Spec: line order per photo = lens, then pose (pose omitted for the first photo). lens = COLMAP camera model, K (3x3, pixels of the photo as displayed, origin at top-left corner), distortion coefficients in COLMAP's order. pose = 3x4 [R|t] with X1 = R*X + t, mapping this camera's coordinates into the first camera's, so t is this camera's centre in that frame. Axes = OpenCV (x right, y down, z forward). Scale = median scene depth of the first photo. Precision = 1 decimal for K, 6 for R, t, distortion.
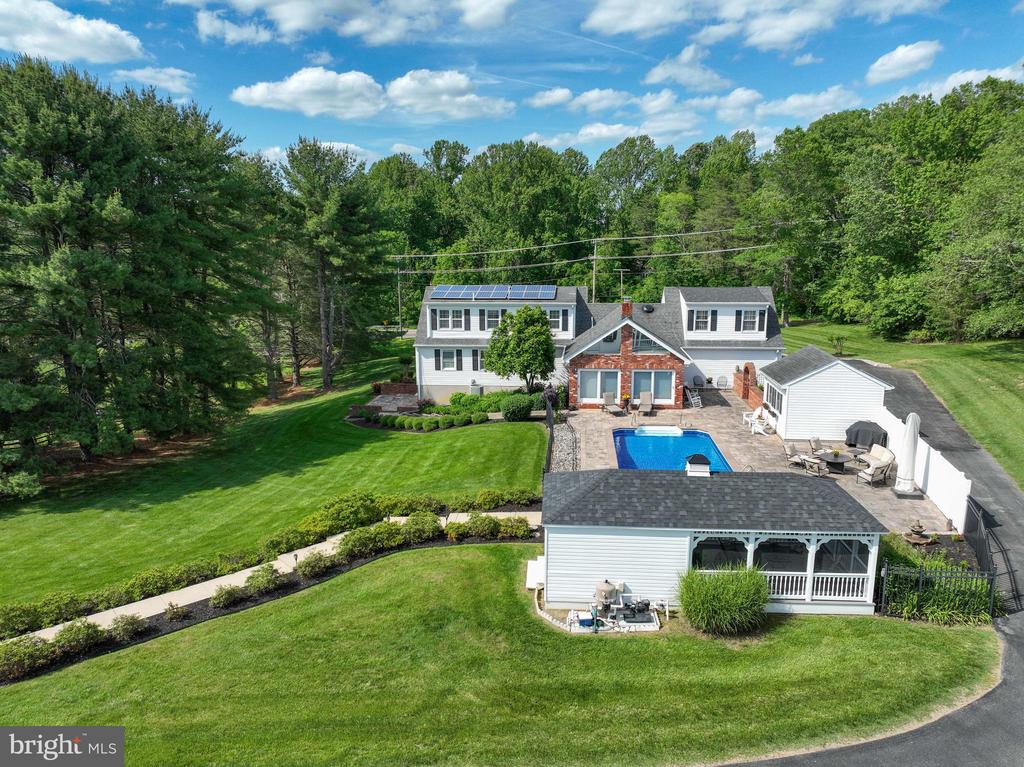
lens RADIAL K [[719.8, 0, 515.7], [0, 719.8, 385.8], [0, 0, 1]] dist [0.013737, 0.002096]
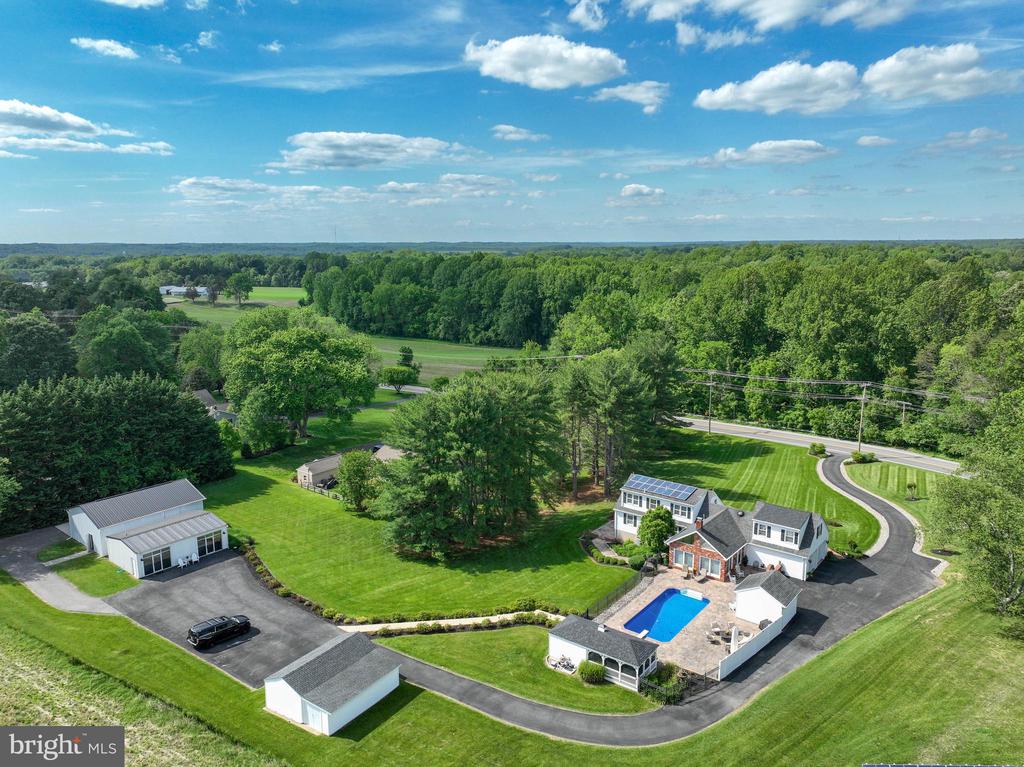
lens RADIAL K [[728.5, 0, 512.0], [0, 728.5, 383.5], [0, 0, 1]] dist [0.001897, -0.003846]
pose [[0.837837, 0.104092, -0.535906, 0.662146], [-0.105907, 0.993996, 0.027493, -0.430015], [0.535550, 0.033722, 0.843830, -0.825236]]
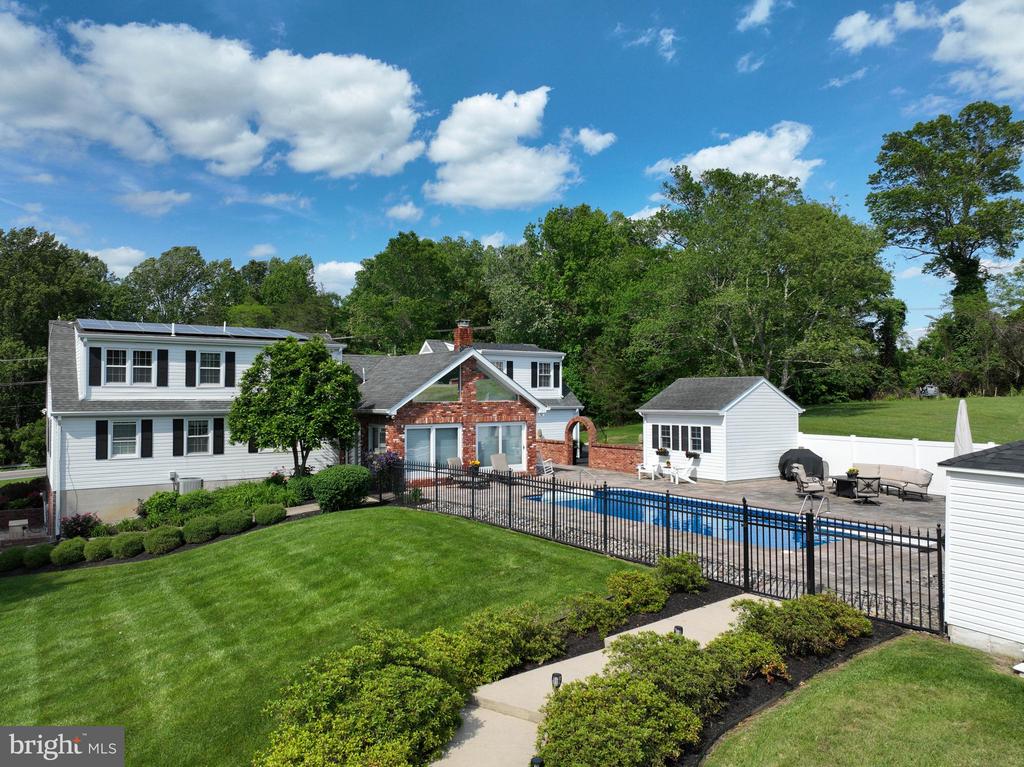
lens RADIAL K [[719.8, 0, 515.7], [0, 719.8, 385.8], [0, 0, 1]] dist [0.013737, 0.002096]
pose [[0.770161, 0.013673, 0.637703, -0.226386], [0.124987, 0.977153, -0.171899, 0.059185], [-0.625484, 0.212095, 0.750856, 0.405223]]
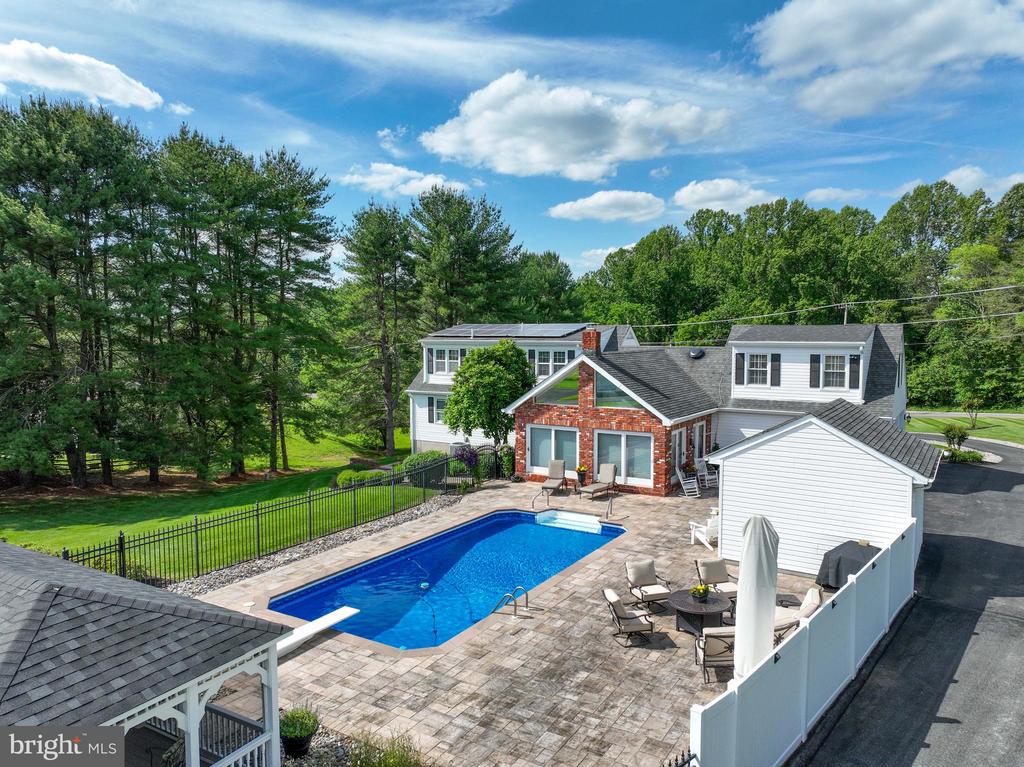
lens RADIAL K [[719.8, 0, 515.7], [0, 719.8, 385.8], [0, 0, 1]] dist [0.013737, 0.002096]
pose [[0.893577, 0.039081, -0.447206, 0.357963], [-0.093918, 0.990433, -0.101107, 0.010875], [0.438976, 0.132347, 0.888698, 0.326312]]
